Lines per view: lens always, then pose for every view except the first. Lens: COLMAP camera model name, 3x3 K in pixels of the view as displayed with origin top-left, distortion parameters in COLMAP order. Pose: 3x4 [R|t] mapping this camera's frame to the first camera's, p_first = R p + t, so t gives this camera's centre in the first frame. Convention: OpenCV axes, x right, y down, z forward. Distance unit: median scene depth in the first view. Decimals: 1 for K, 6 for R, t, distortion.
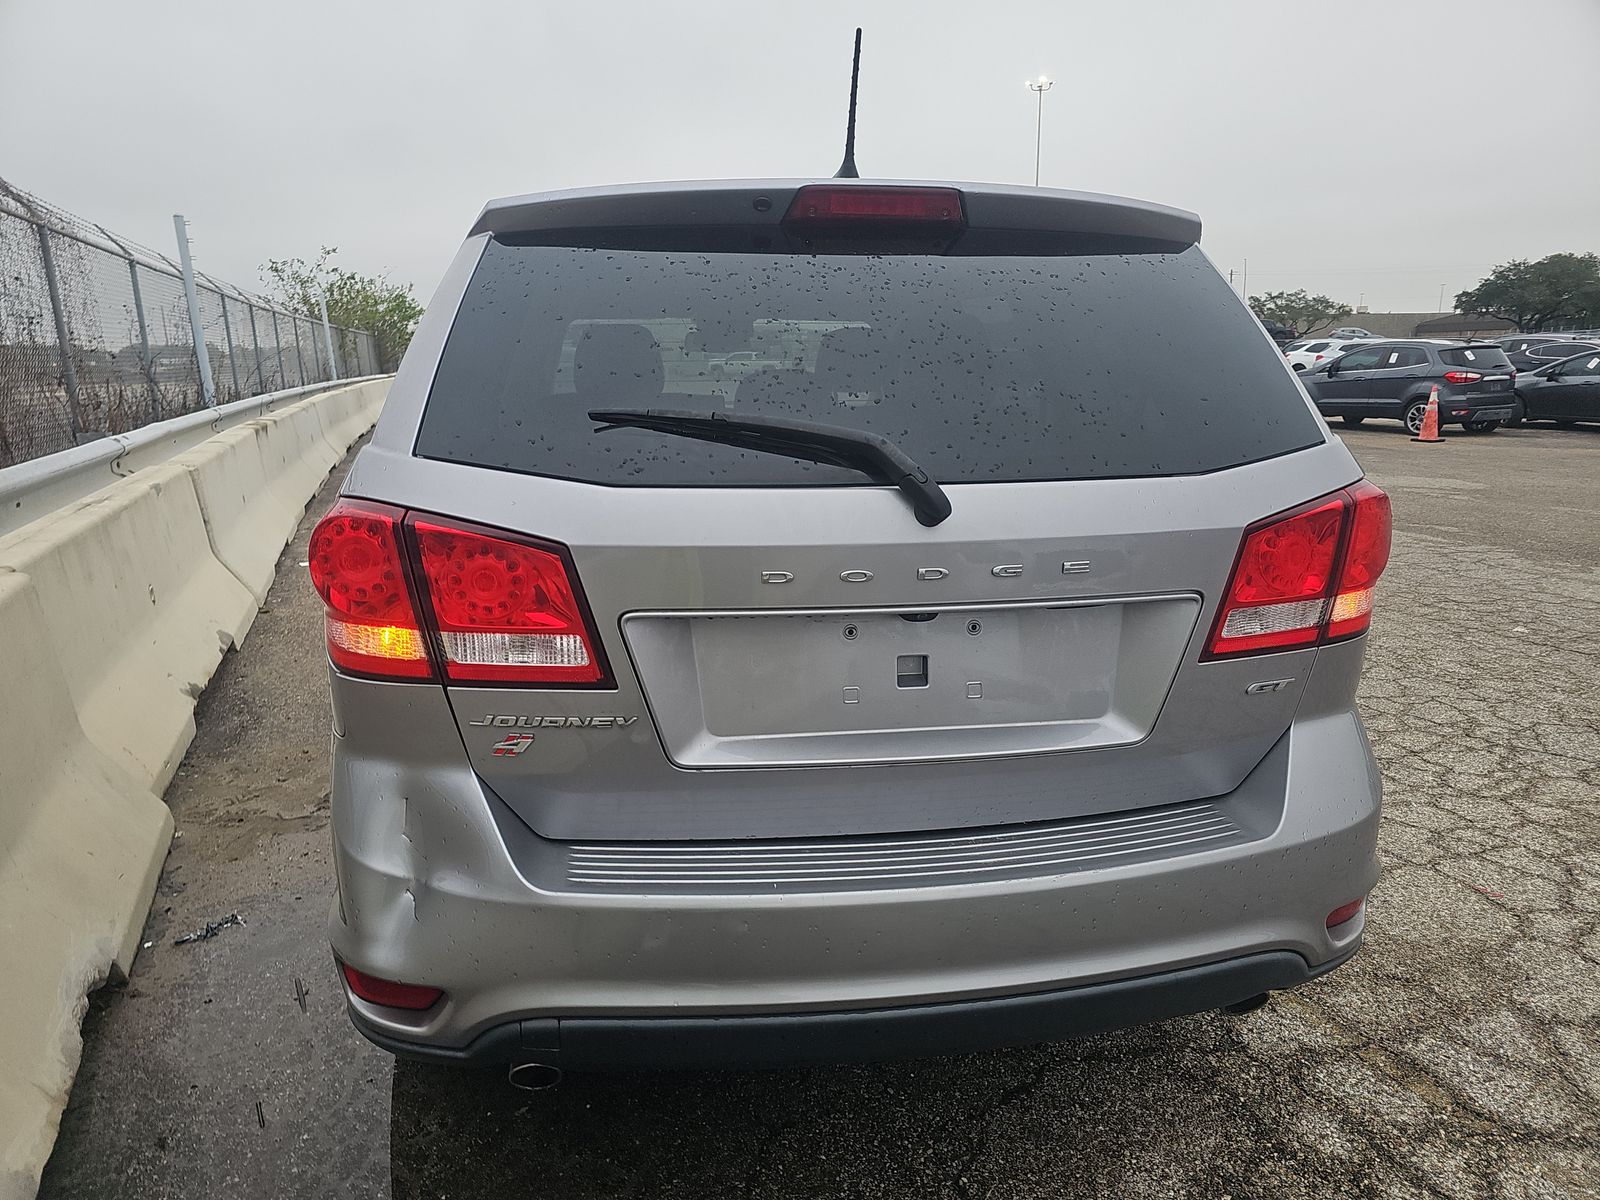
lens RADIAL K [[1089.4, 0, 800.0], [0, 1089.4, 600.0], [0, 0, 1]] dist [0.050729, -0.047628]
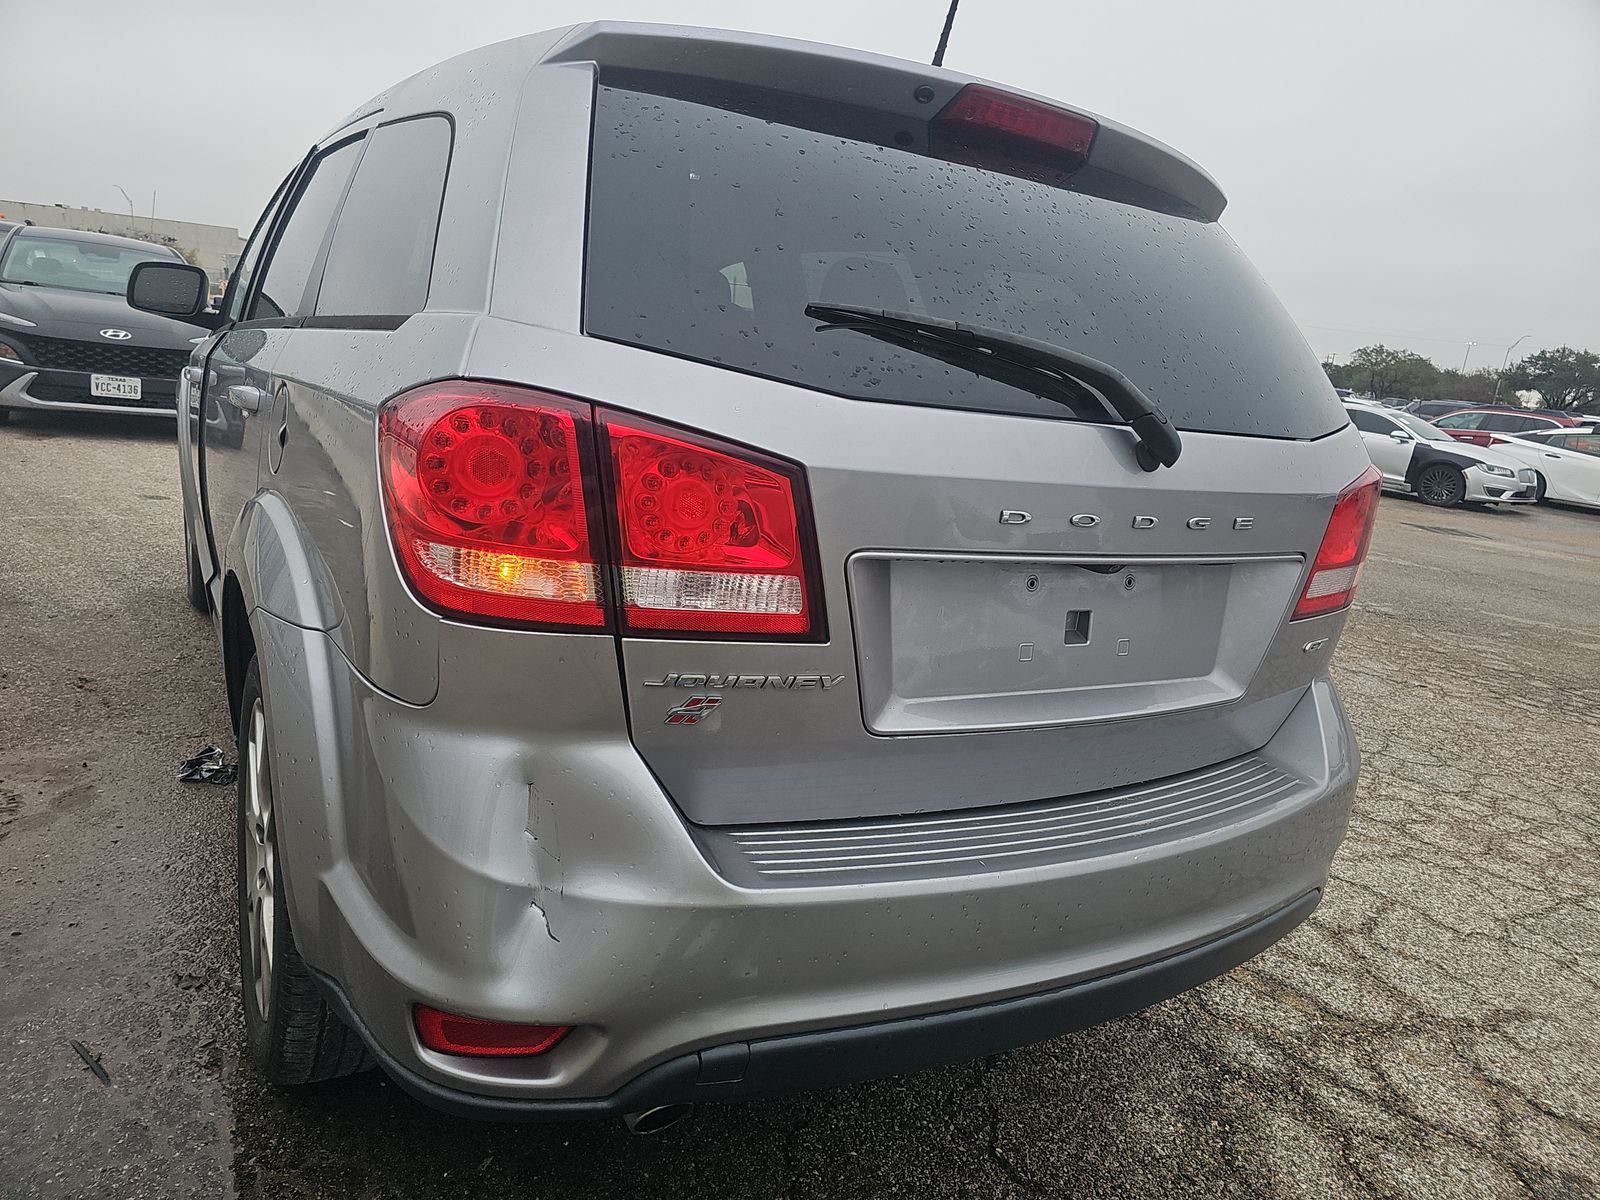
lens RADIAL K [[1089.4, 0, 800.0], [0, 1089.4, 600.0], [0, 0, 1]] dist [0.050729, -0.047628]
pose [[0.918689, 0.021197, 0.394413, -0.500602], [-0.032063, 0.999266, 0.020978, 0.031049], [-0.393679, -0.031919, 0.918694, 0.233892]]
